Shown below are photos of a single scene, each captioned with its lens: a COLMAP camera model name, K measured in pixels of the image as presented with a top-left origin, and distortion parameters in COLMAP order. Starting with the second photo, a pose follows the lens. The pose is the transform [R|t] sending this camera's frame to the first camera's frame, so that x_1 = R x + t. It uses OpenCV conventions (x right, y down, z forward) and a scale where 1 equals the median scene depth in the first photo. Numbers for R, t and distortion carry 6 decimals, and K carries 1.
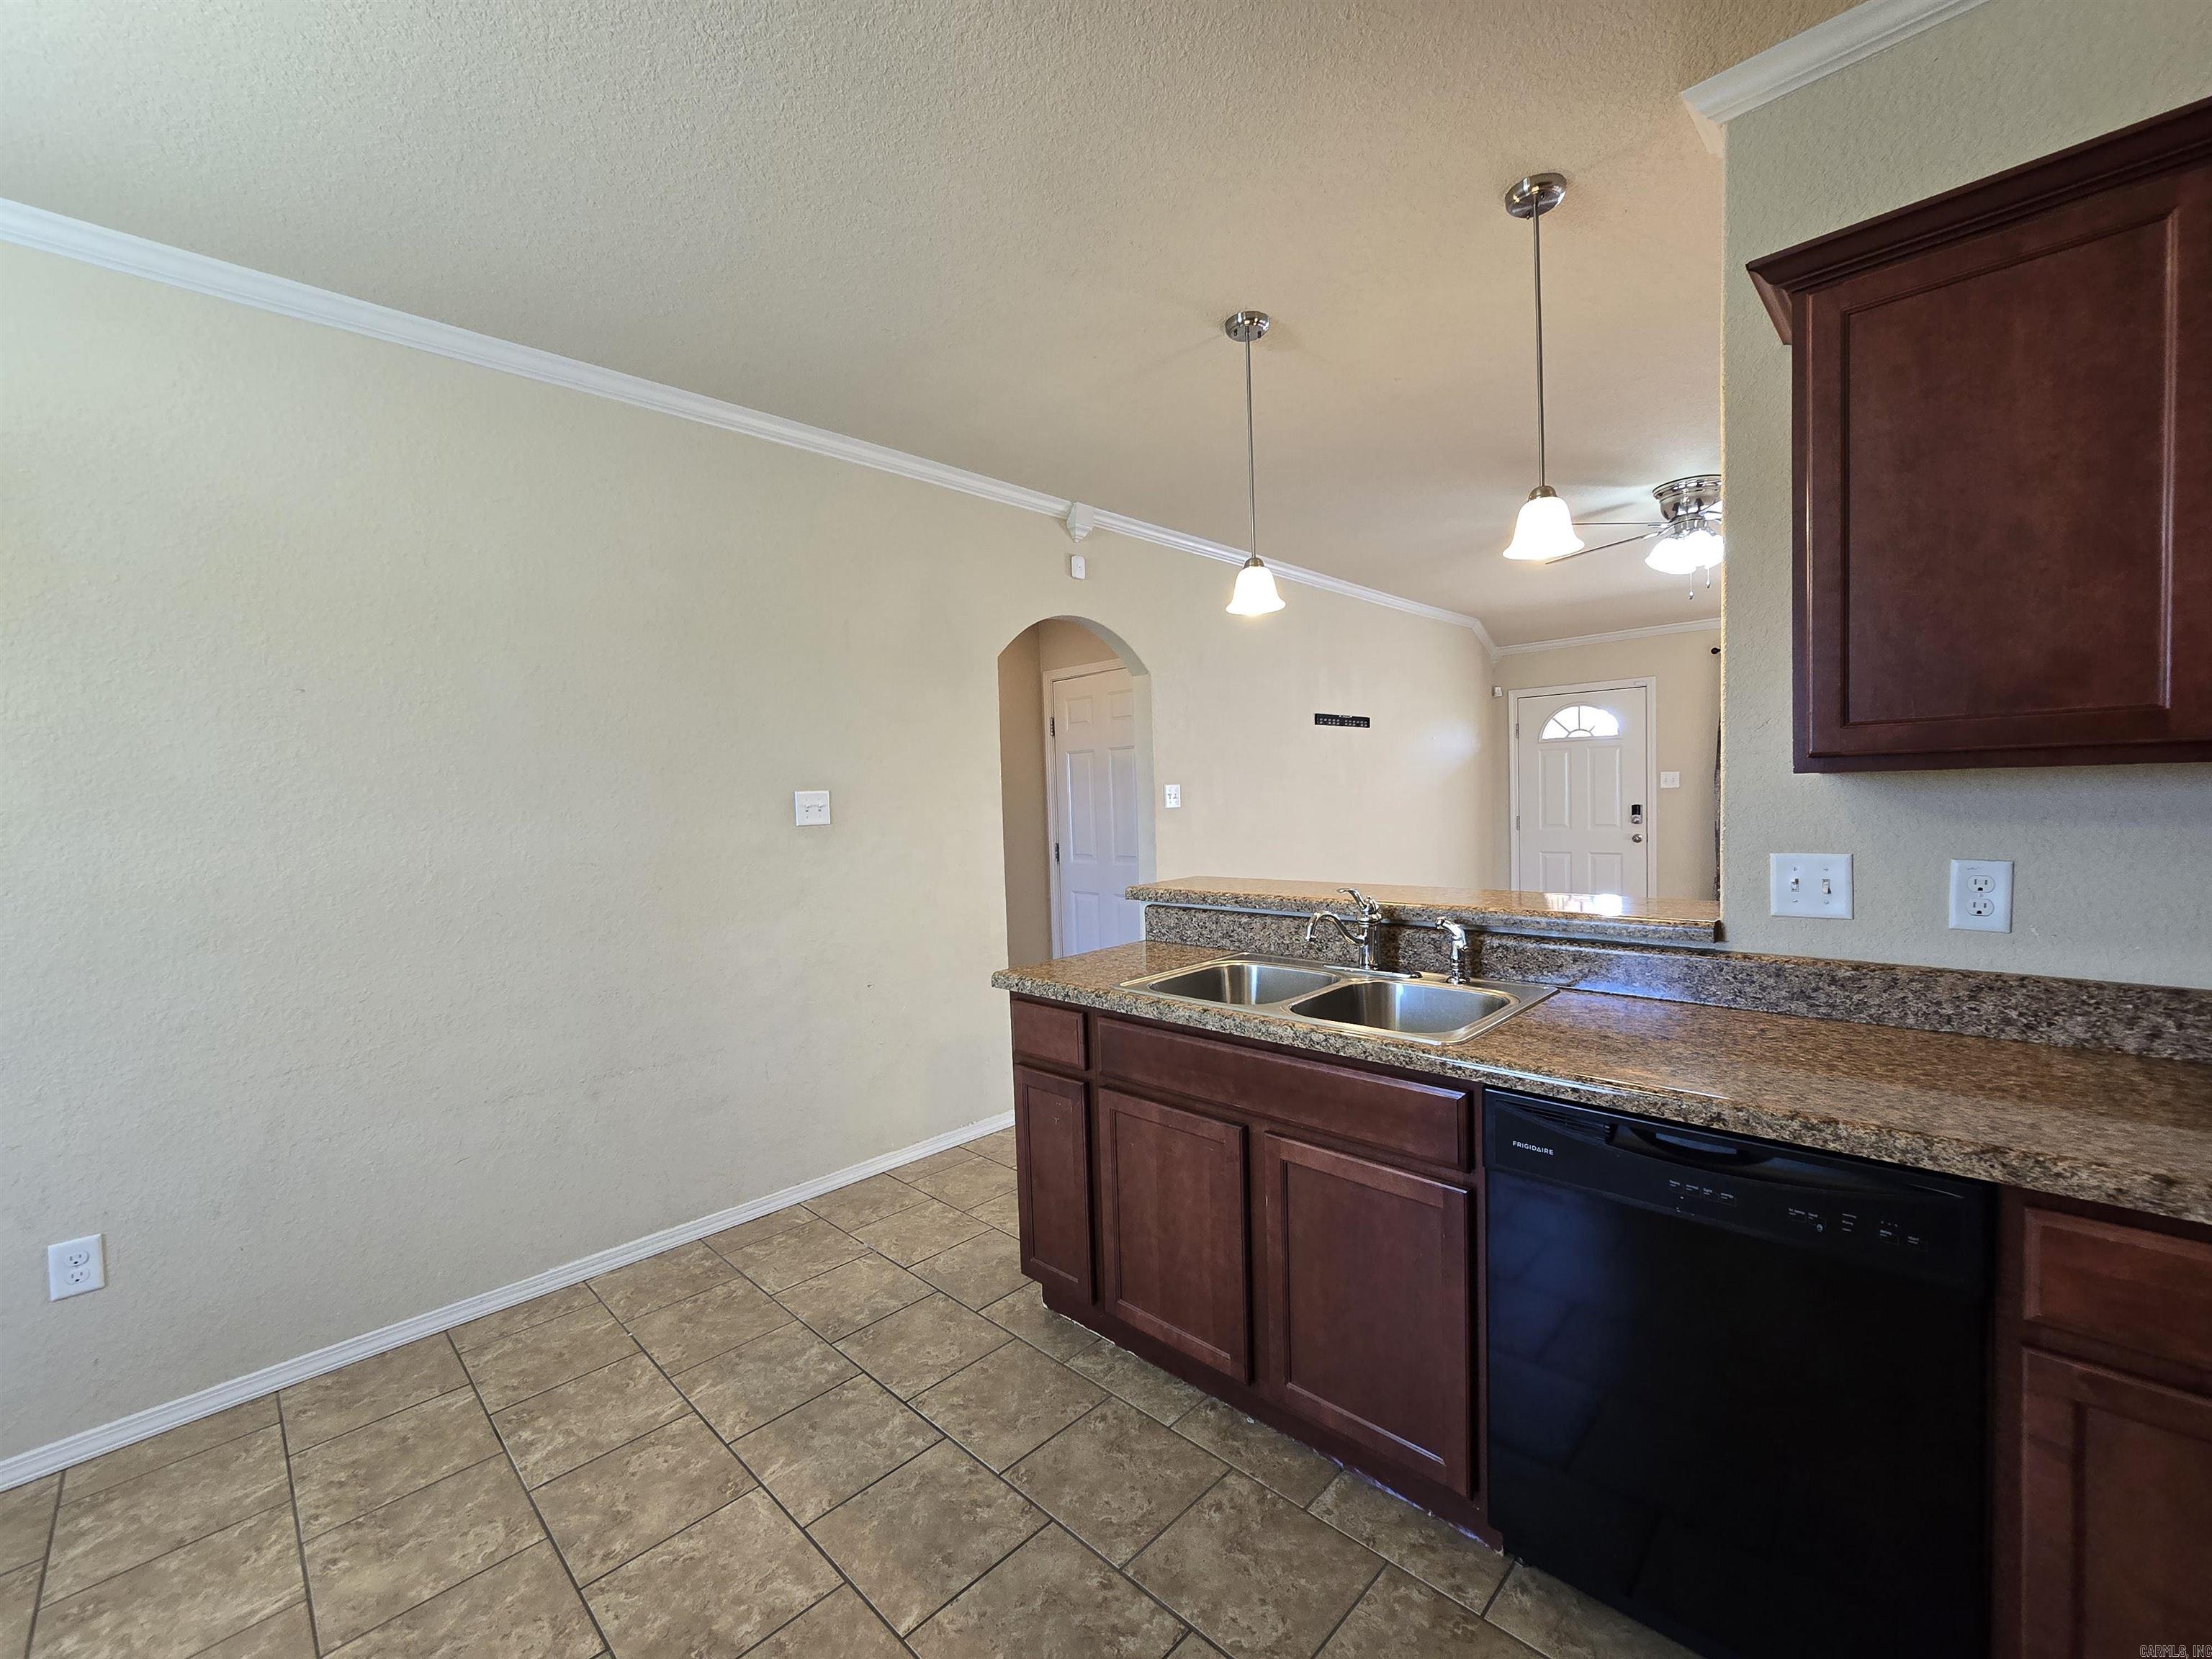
lens RADIAL K [[915.9, 0, 1106.0], [0, 915.9, 829.5], [0, 0, 1]] dist [-0.018485, 0.004330]
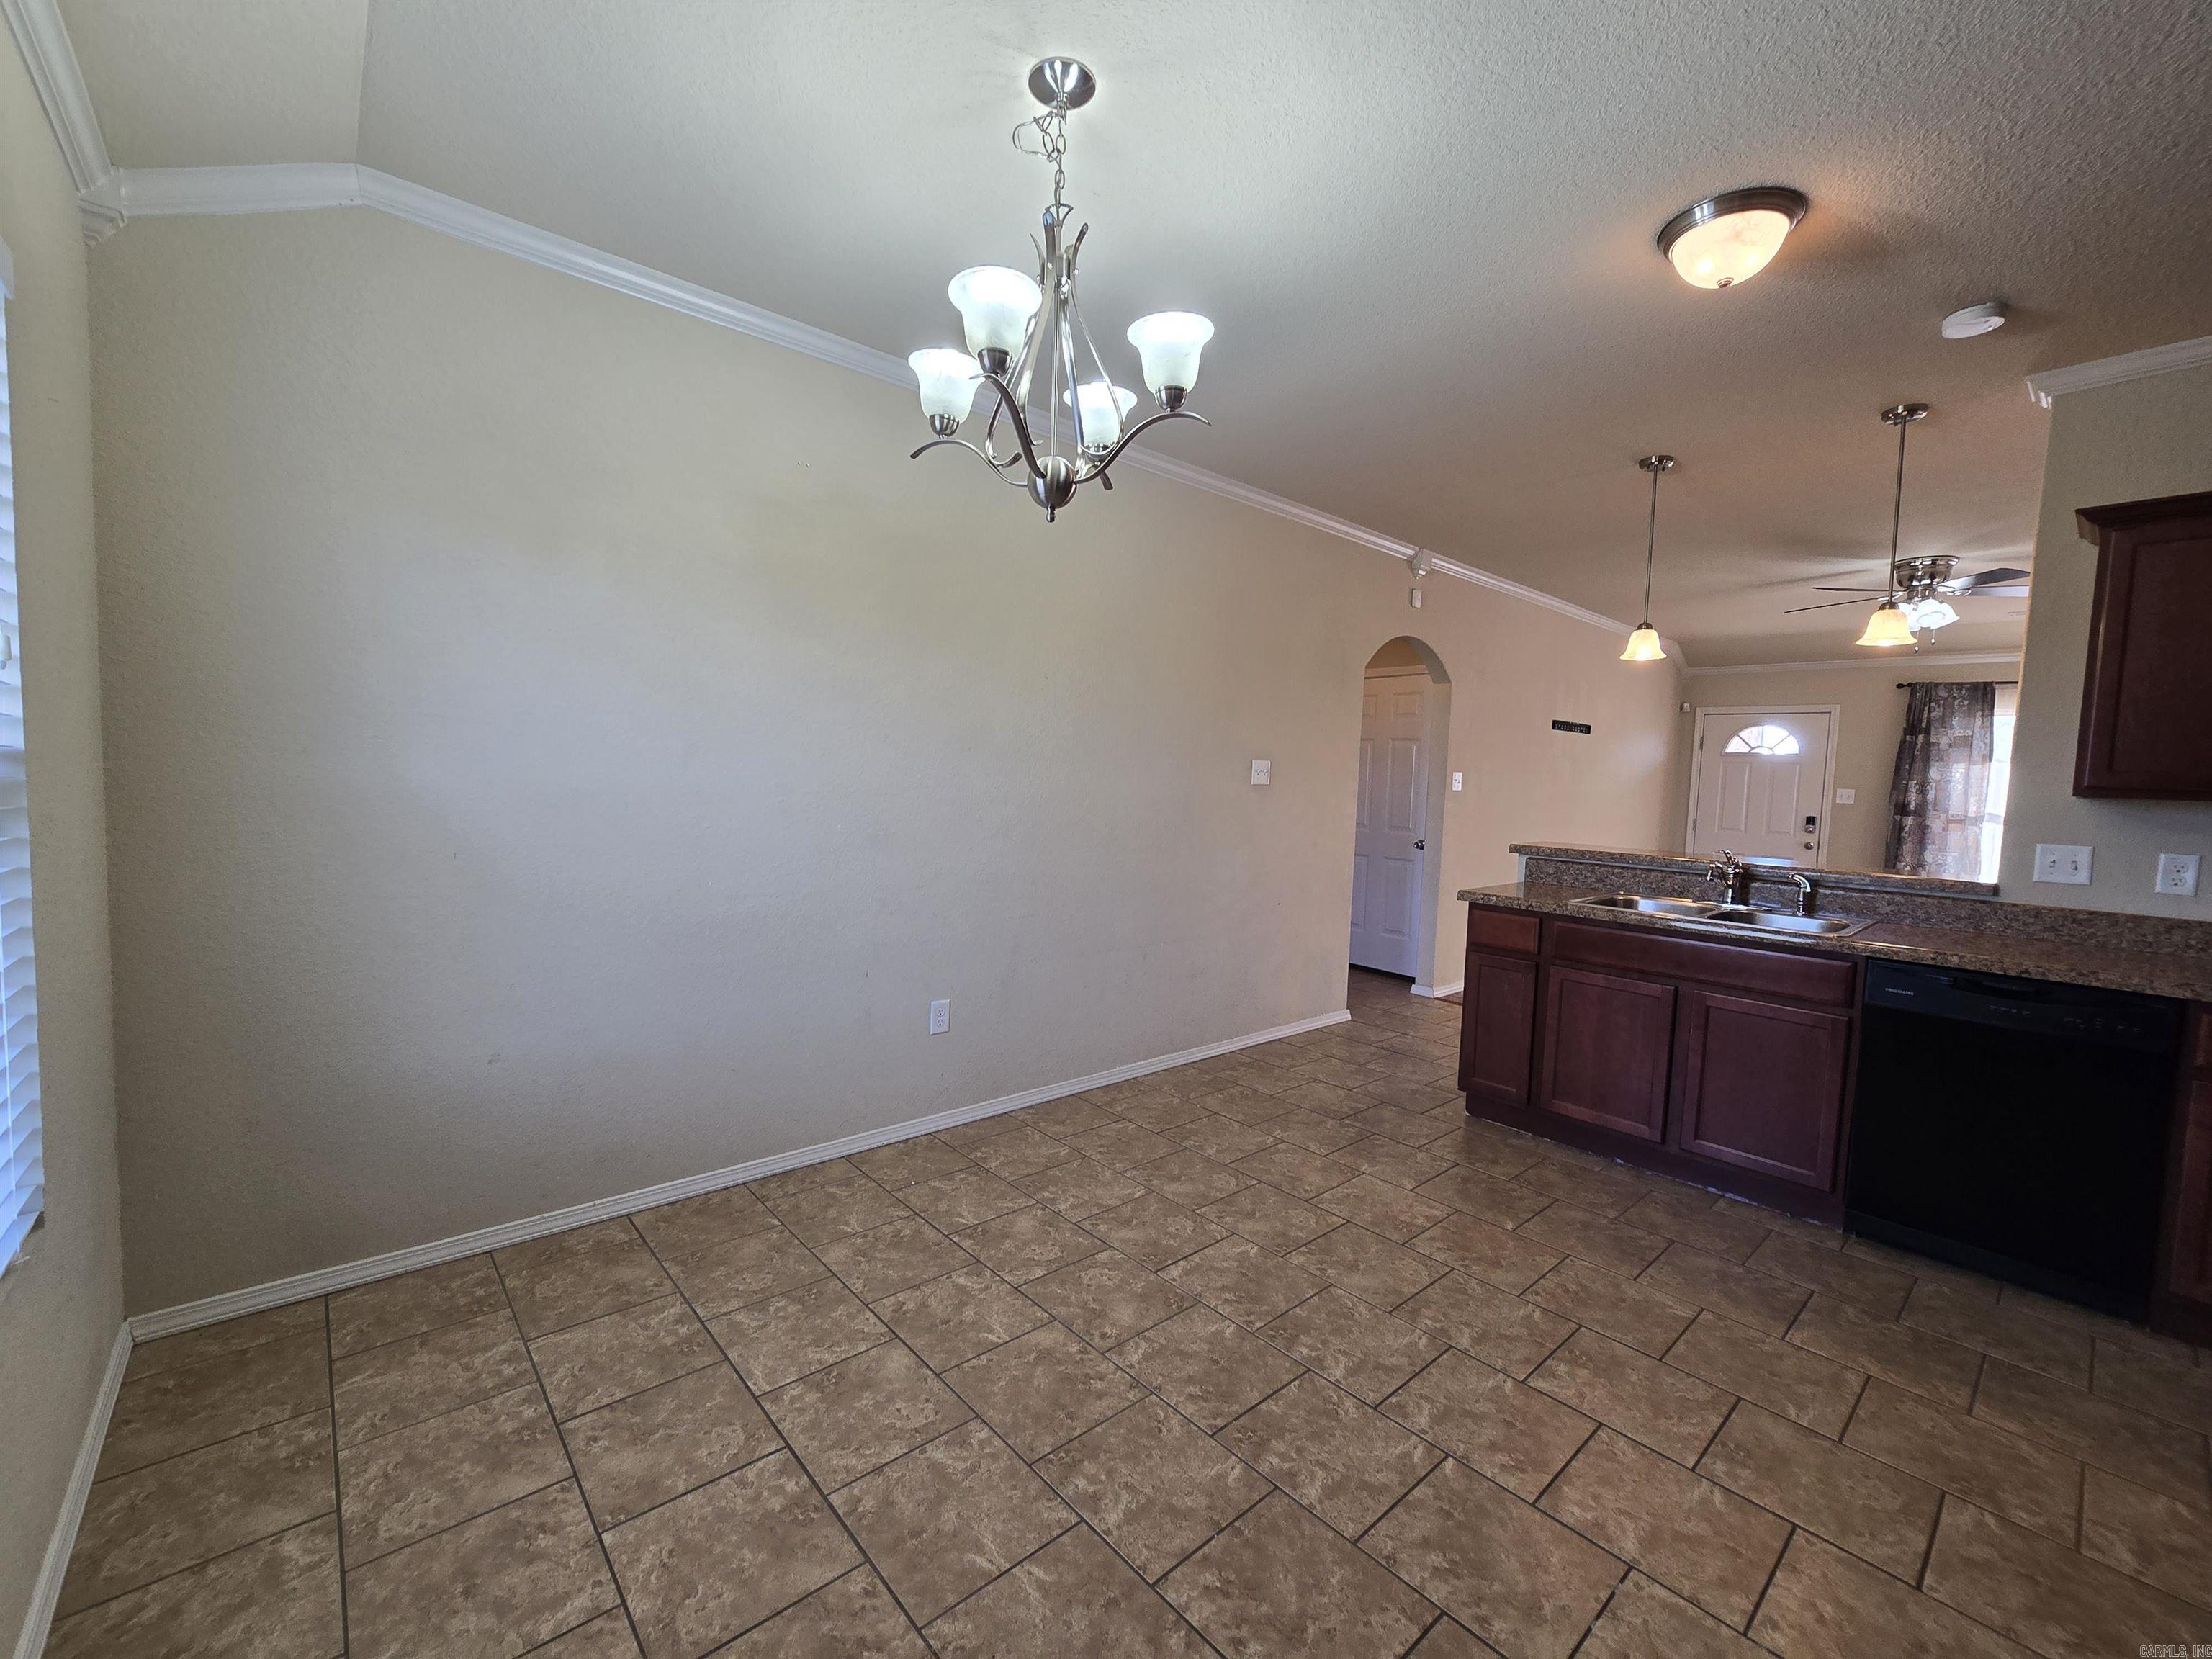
lens RADIAL K [[903.1, 0, 1106.0], [0, 903.1, 829.5], [0, 0, 1]] dist [-0.031373, 0.008834]
pose [[0.993912, 0.072775, -0.082723, -0.641553], [-0.070432, 0.997038, 0.030897, 0.054574], [0.084726, -0.024882, 0.996094, -0.578800]]
